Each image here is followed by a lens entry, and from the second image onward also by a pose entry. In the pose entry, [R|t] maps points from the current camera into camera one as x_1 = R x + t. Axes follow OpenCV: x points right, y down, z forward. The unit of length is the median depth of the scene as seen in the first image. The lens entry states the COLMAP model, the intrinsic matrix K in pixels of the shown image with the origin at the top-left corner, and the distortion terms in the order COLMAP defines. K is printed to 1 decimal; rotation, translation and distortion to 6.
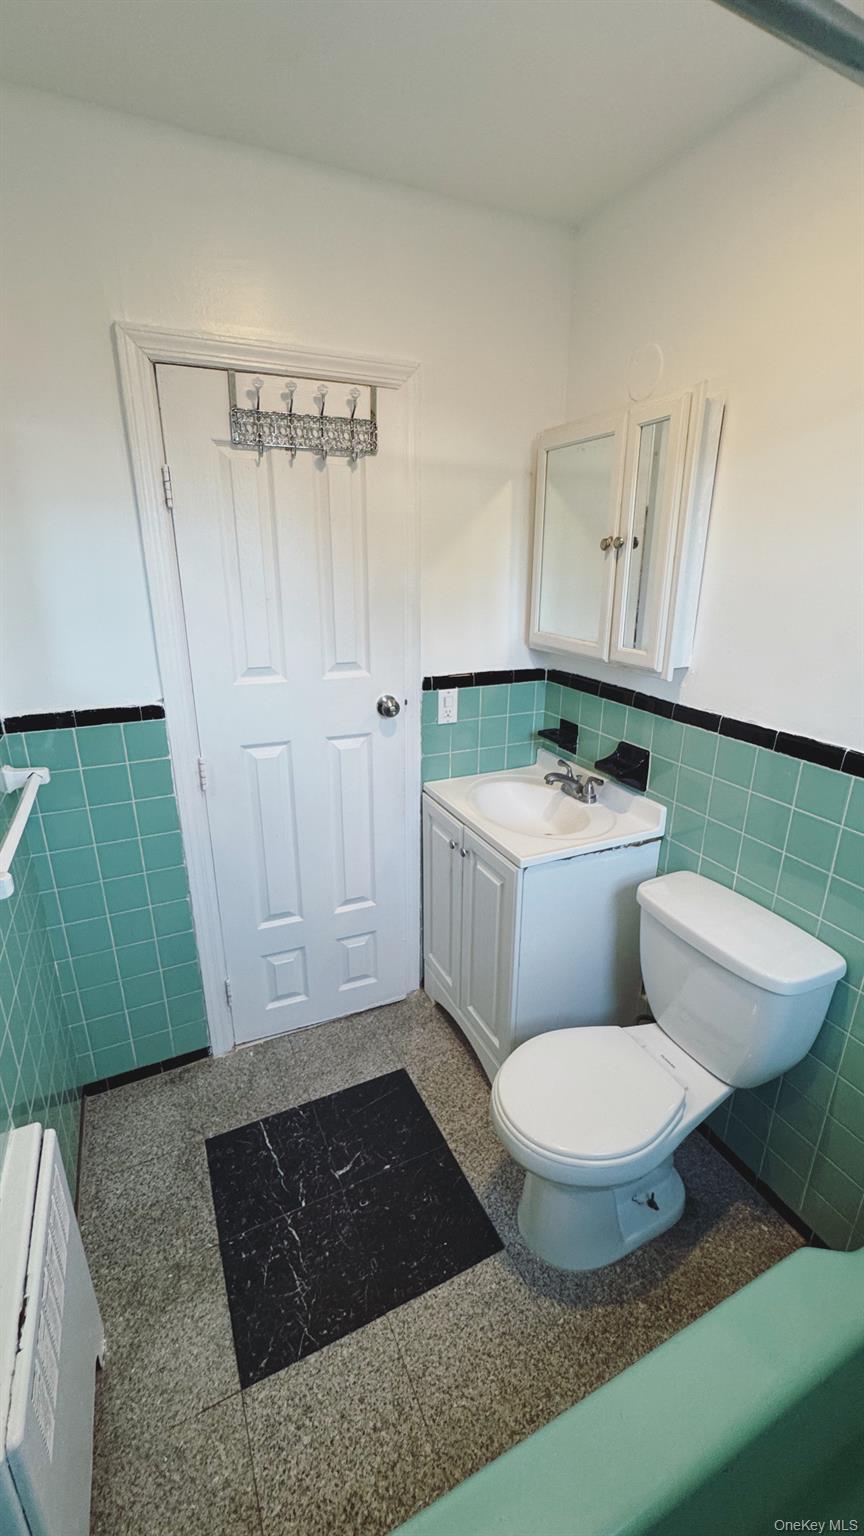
lens RADIAL K [[620.4, 0, 432.0], [0, 620.4, 768.0], [0, 0, 1]] dist [-0.001109, -0.000093]
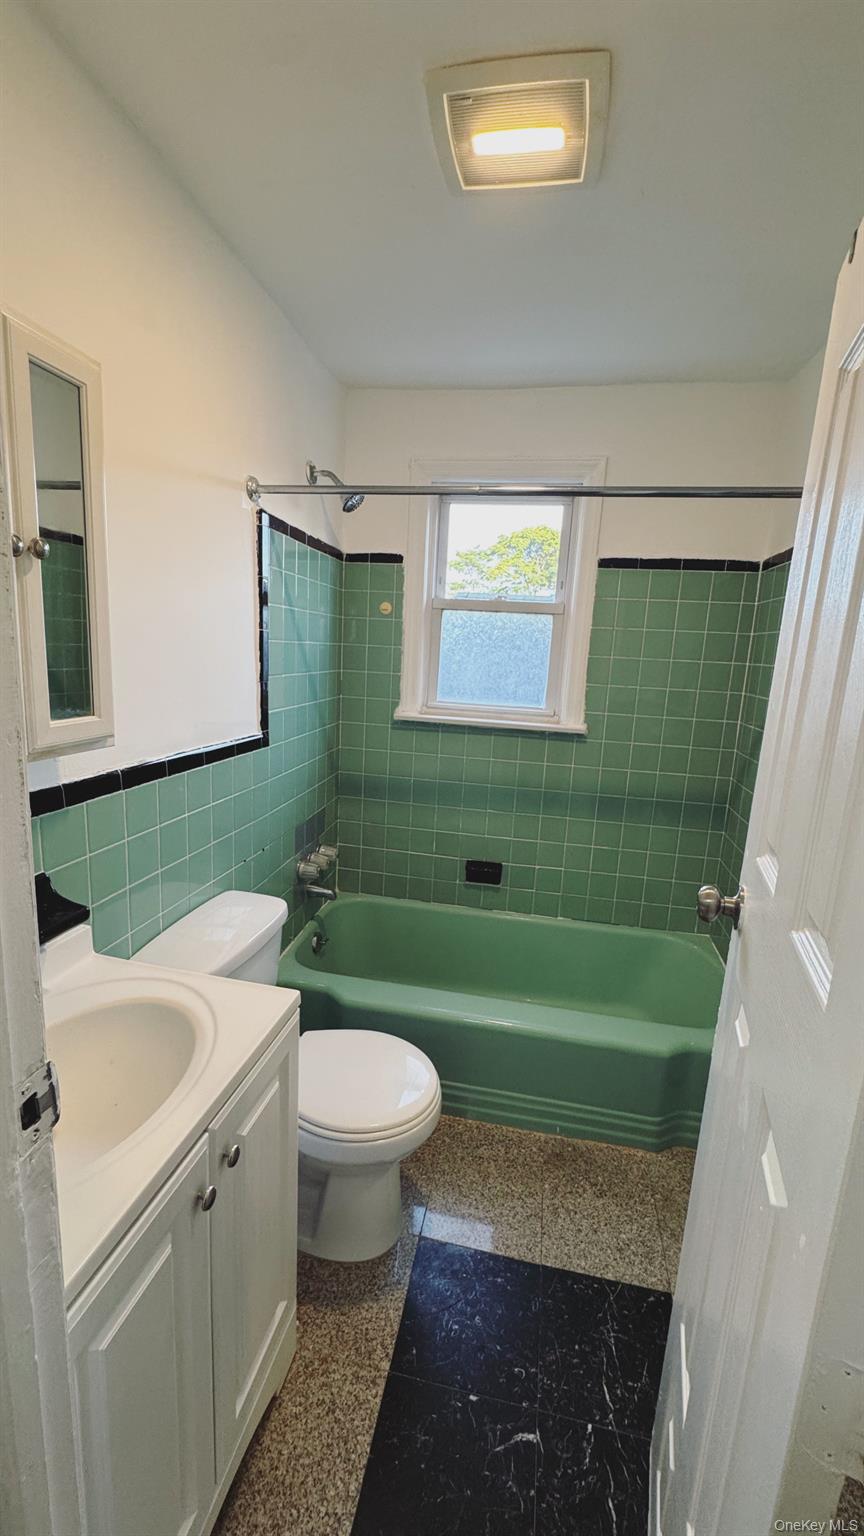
lens RADIAL K [[620.4, 0, 432.0], [0, 620.4, 768.0], [0, 0, 1]] dist [-0.001109, -0.000093]
pose [[-0.800817, -0.158243, 0.577626, -0.369003], [0.139524, 0.888633, 0.436880, -0.392321], [-0.582431, 0.430453, -0.689554, 1.305235]]
